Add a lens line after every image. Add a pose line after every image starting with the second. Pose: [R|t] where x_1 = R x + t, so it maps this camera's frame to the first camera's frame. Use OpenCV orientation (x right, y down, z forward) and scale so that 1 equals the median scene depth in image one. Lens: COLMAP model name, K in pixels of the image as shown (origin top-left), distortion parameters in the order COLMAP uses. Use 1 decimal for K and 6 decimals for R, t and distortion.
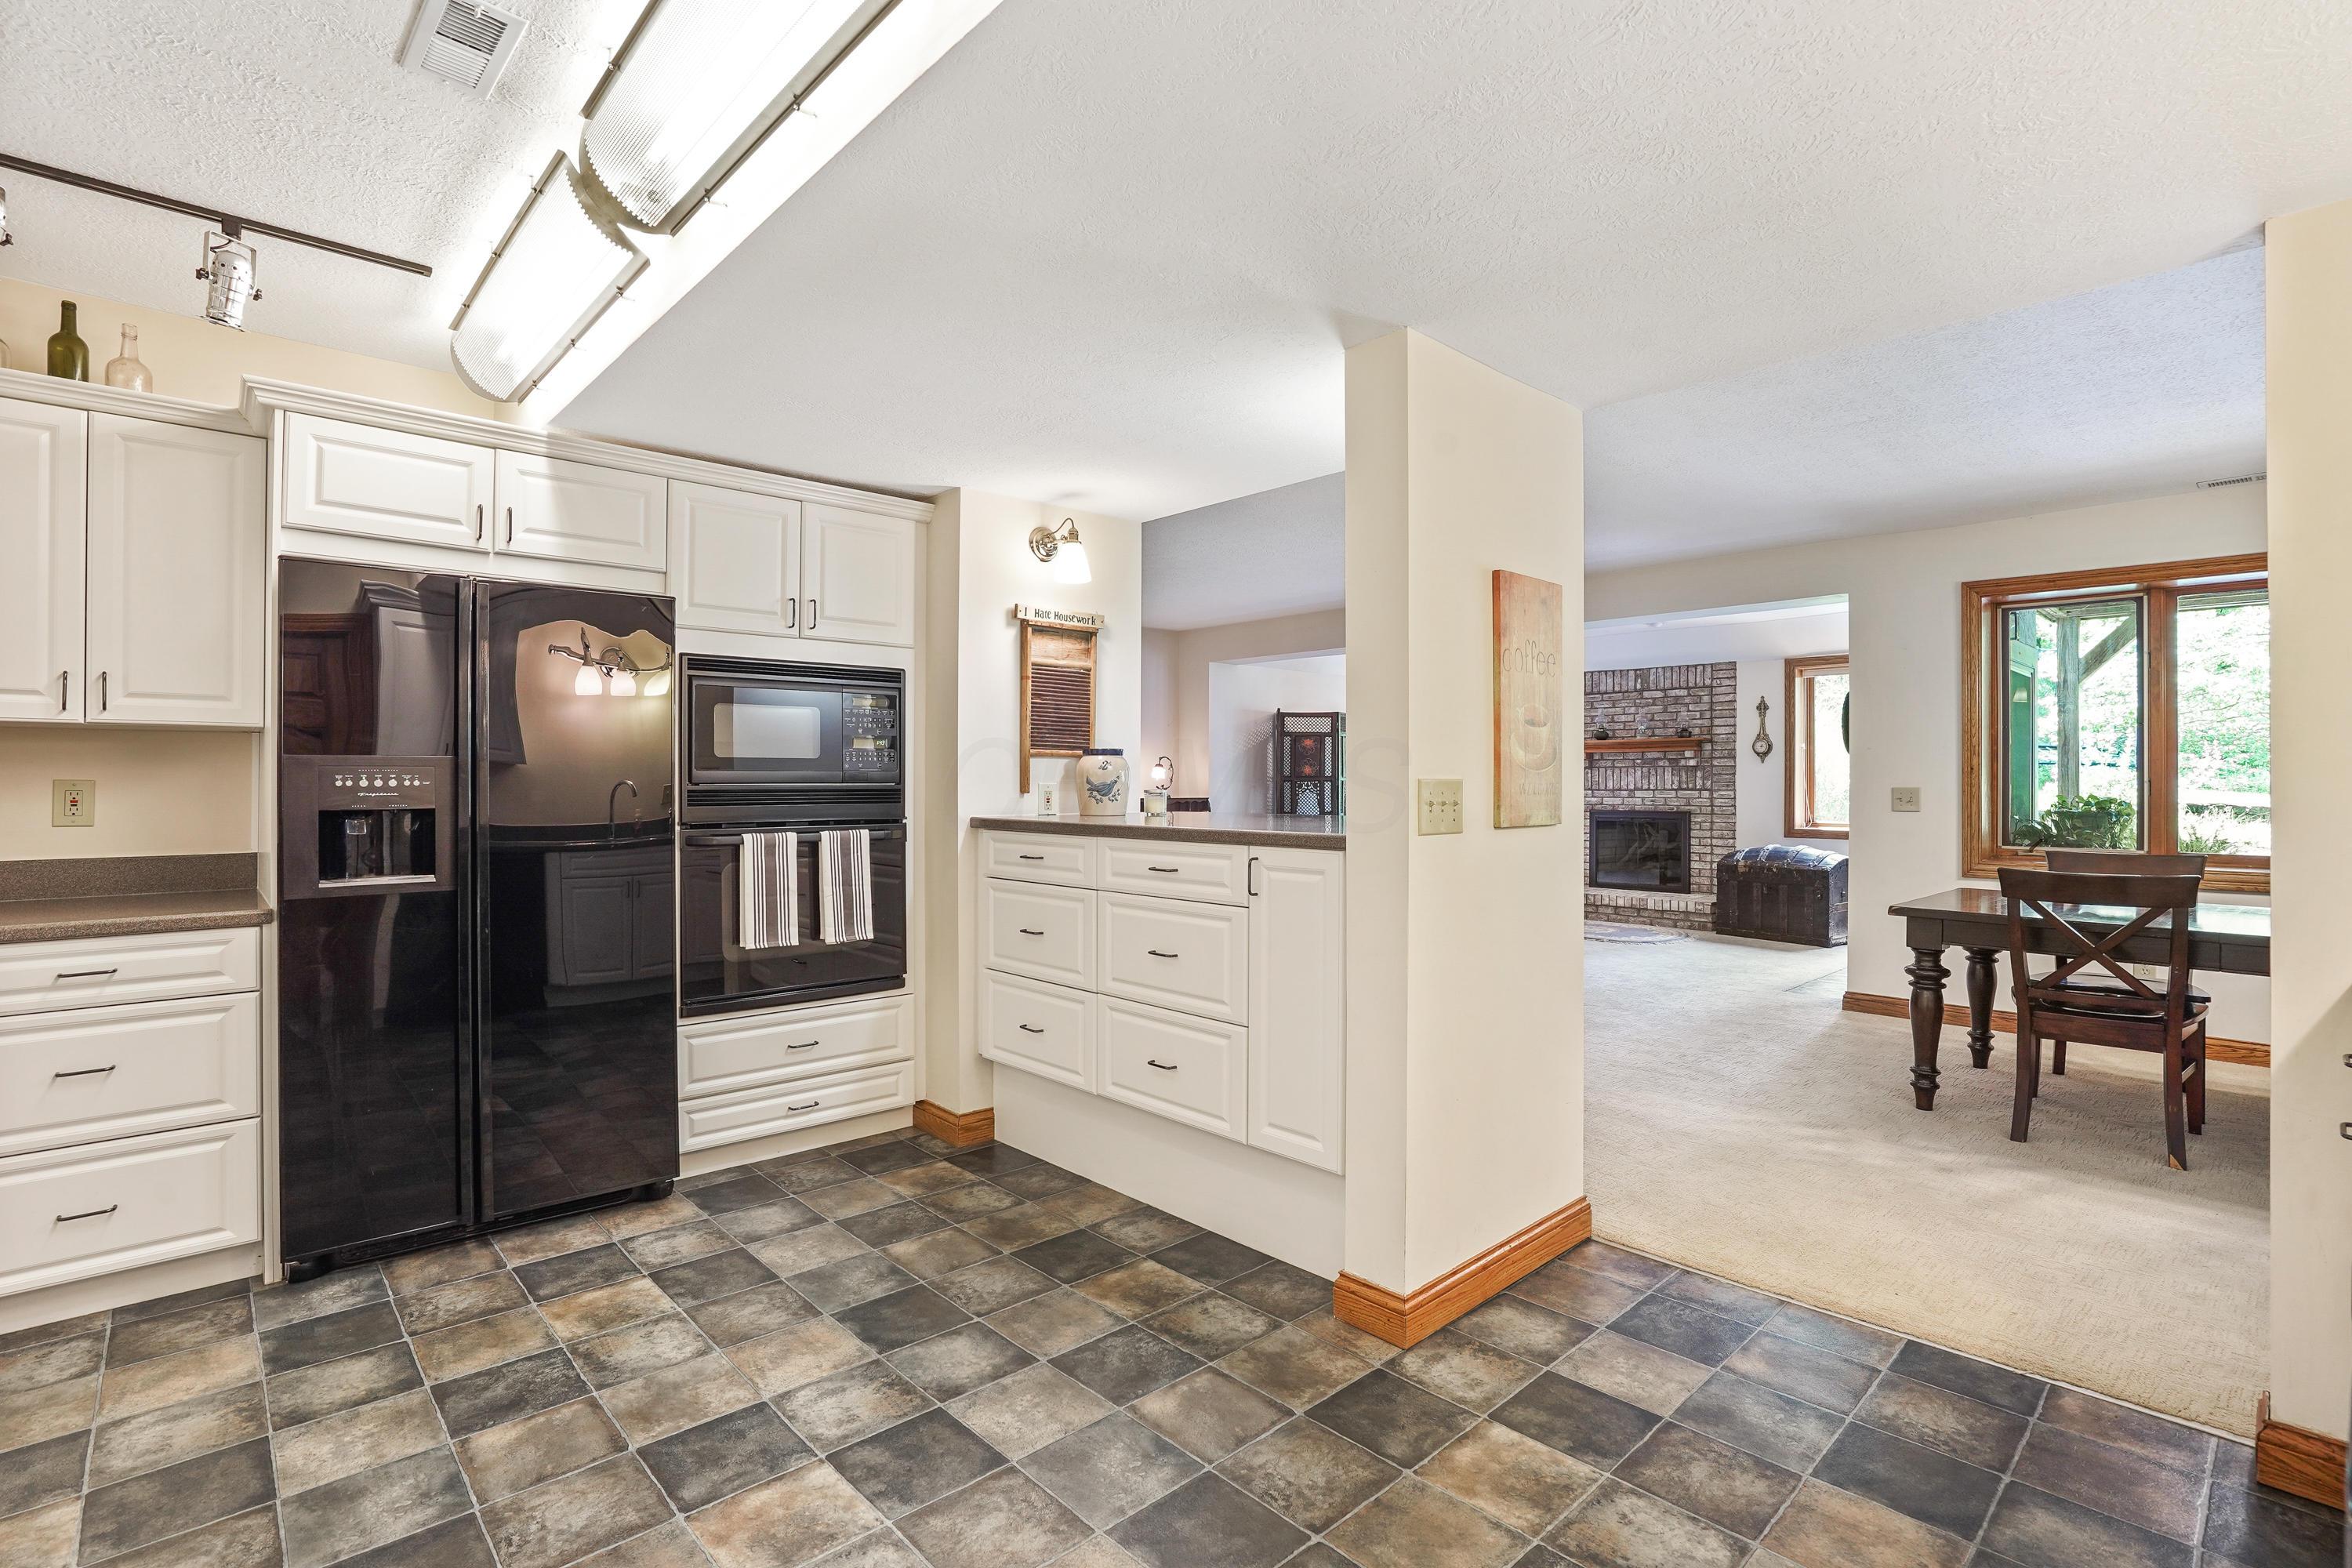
lens RADIAL K [[1094.8, 0, 1175.7], [0, 1094.8, 785.9], [0, 0, 1]] dist [-0.024682, 0.000759]
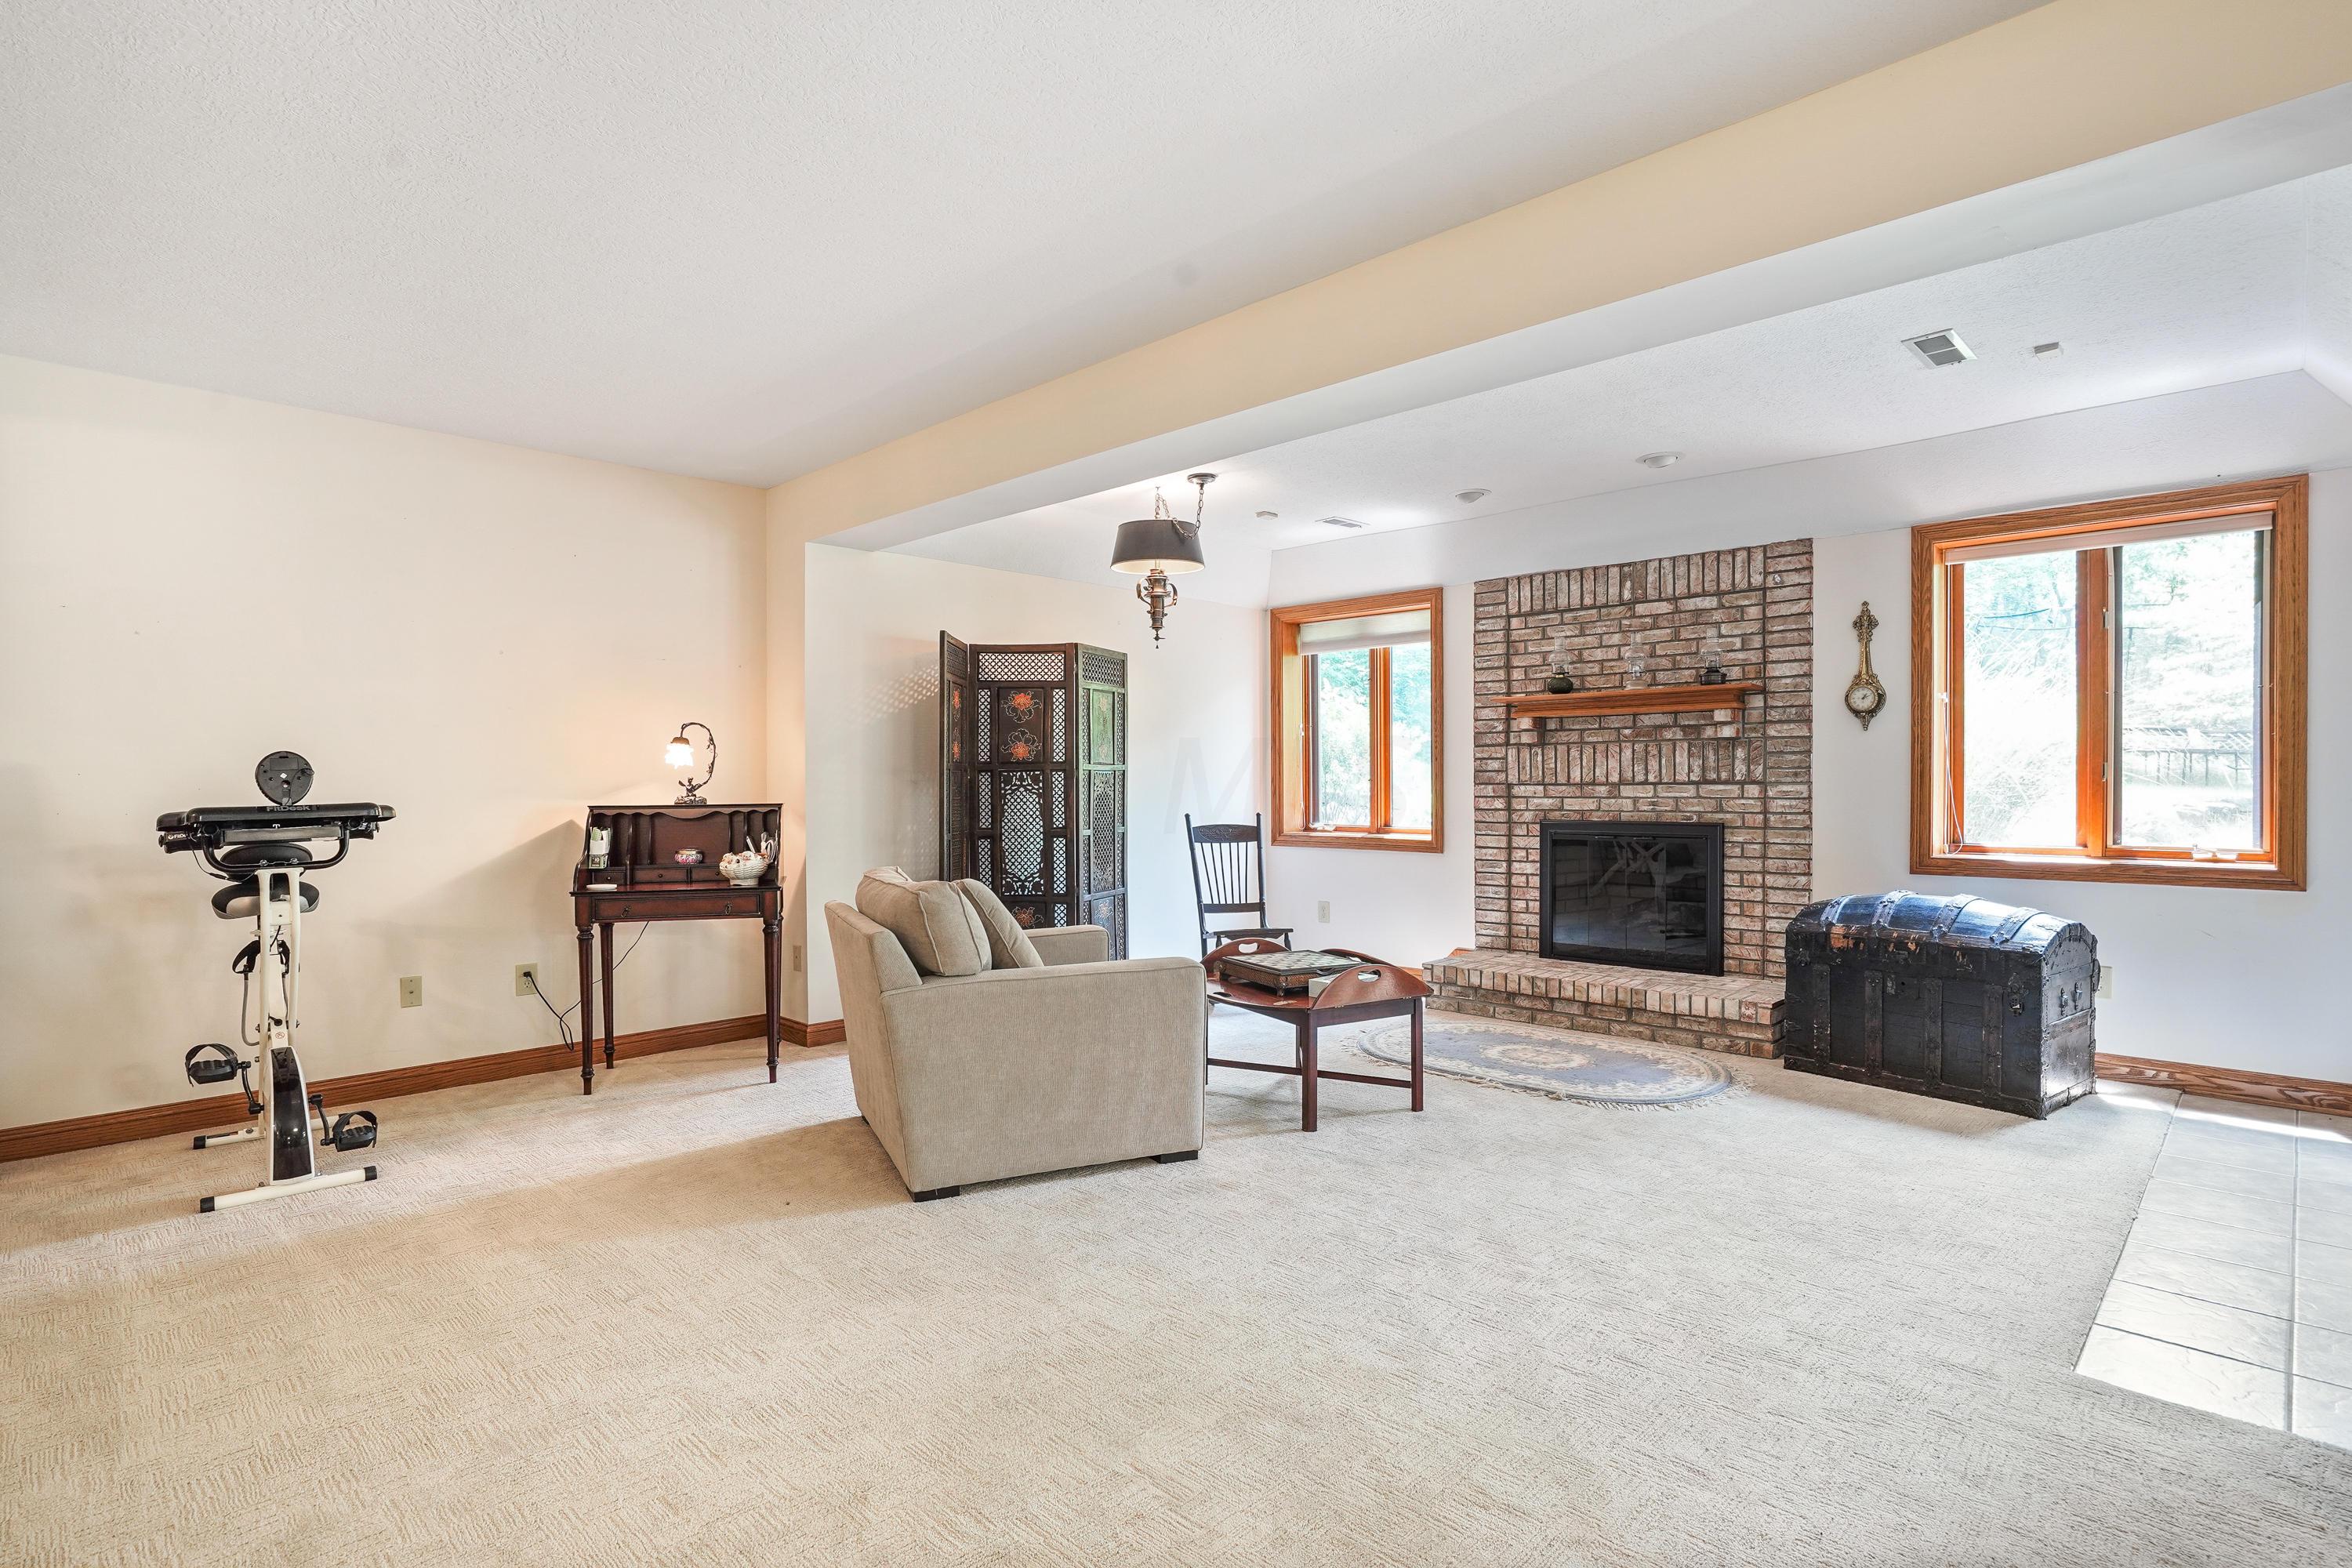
lens RADIAL K [[1165.9, 0, 1155.7], [0, 1165.9, 785.4], [0, 0, 1]] dist [-0.012429, 0.000766]
pose [[0.999768, -0.004961, 0.020968, 0.185746], [0.004988, 0.999987, -0.001209, 0.004243], [-0.020962, 0.001313, 0.999779, 0.445520]]
